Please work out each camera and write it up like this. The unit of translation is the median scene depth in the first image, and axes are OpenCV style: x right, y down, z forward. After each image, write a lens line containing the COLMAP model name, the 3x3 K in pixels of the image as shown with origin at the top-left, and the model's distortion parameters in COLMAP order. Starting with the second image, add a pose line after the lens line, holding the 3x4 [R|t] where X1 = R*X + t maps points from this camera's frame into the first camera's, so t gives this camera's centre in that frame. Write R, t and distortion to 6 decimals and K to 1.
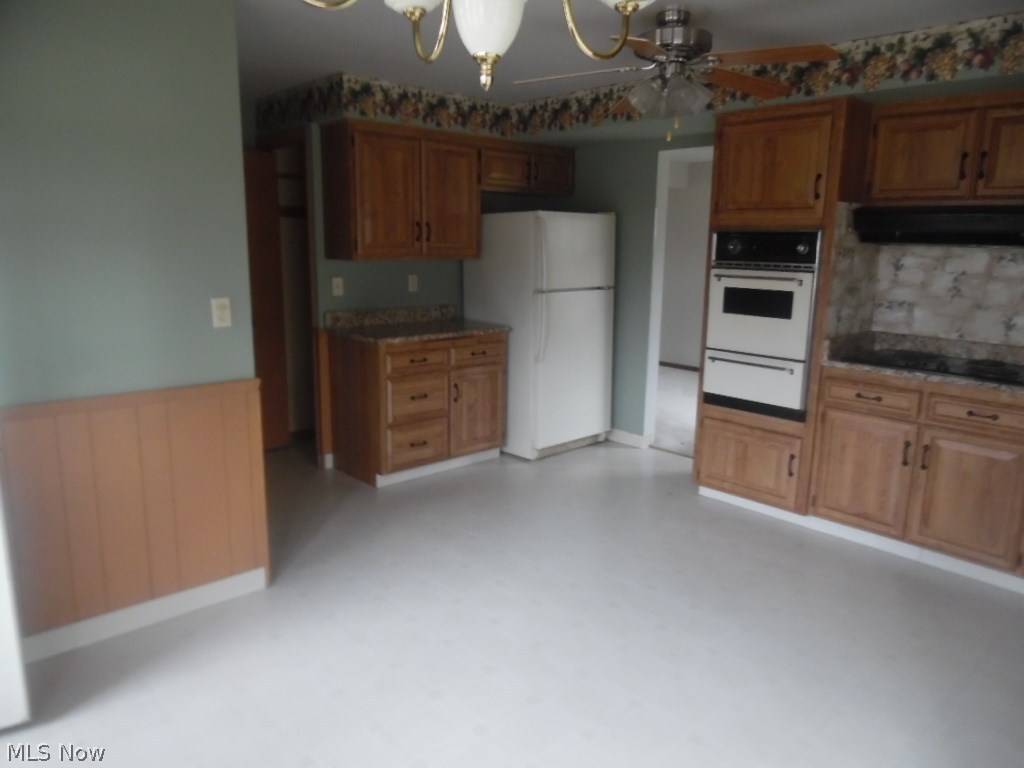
lens RADIAL K [[714.2, 0, 510.7], [0, 714.2, 382.9], [0, 0, 1]] dist [-0.010308, -0.001507]
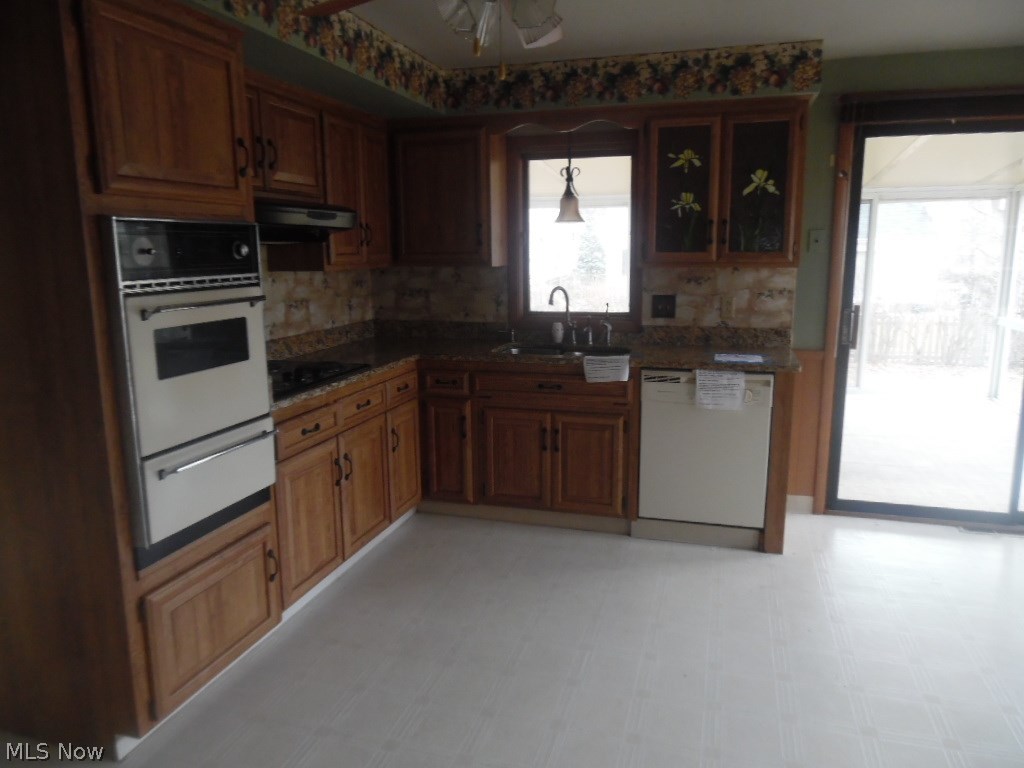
lens RADIAL K [[714.2, 0, 510.0], [0, 714.2, 383.1], [0, 0, 1]] dist [-0.010308, -0.001507]
pose [[-0.507094, -0.174333, 0.844075, -0.290436], [0.168785, 0.940282, 0.295604, -0.227356], [-0.845202, 0.292367, -0.447387, 1.125133]]
